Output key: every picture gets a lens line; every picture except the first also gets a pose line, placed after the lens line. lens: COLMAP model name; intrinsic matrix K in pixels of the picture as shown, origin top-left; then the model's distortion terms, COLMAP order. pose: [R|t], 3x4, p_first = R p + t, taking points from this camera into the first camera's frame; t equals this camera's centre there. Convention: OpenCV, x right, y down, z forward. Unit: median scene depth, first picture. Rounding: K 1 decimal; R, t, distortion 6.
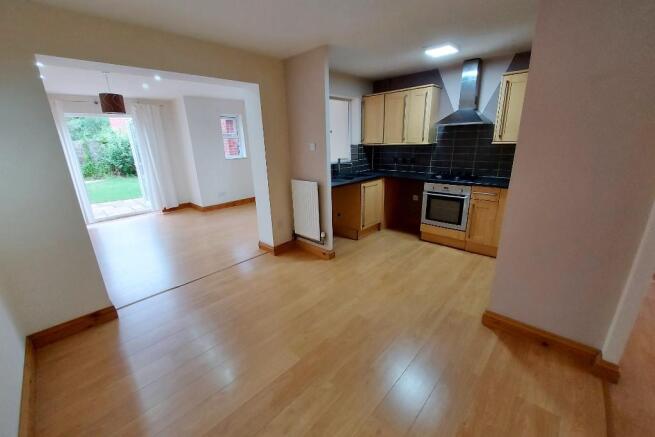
lens RADIAL K [[264.0, 0, 323.6], [0, 264.0, 222.4], [0, 0, 1]] dist [-0.002820, -0.000231]
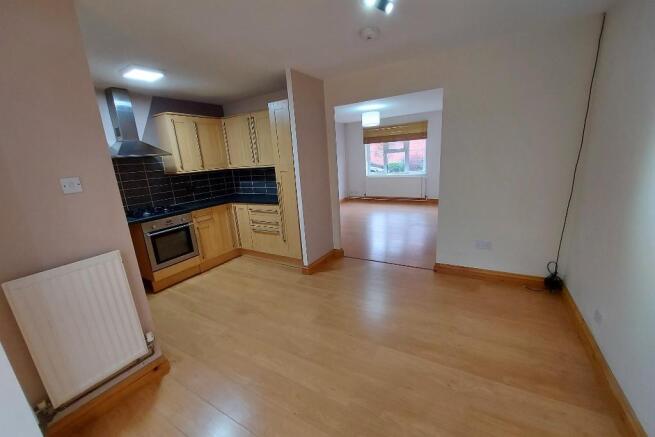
lens RADIAL K [[264.0, 0, 323.6], [0, 264.0, 222.4], [0, 0, 1]] dist [-0.002820, -0.000231]
pose [[-0.203888, -0.191892, 0.960004, -0.488684], [0.361896, 0.896370, 0.256033, -0.153854], [-0.909649, 0.399624, -0.113314, 0.561505]]
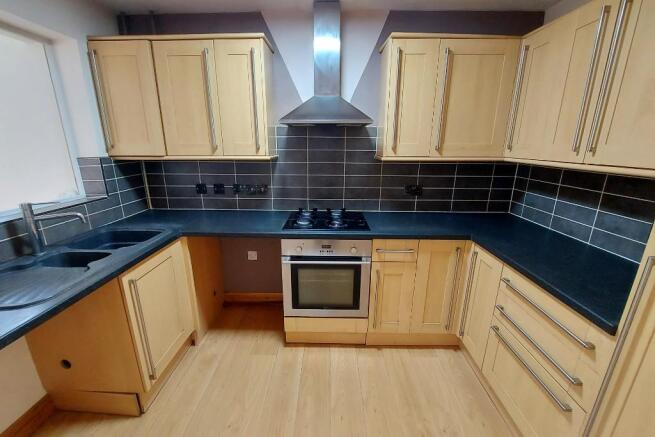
lens RADIAL K [[275.5, 0, 324.9], [0, 275.5, 223.6], [0, 0, 1]] dist [-0.015092, -0.000180]
pose [[0.741977, -0.154229, 0.652444, 0.117923], [0.174095, 0.984119, 0.034646, -0.176582], [-0.647426, 0.087881, 0.757044, 0.551703]]
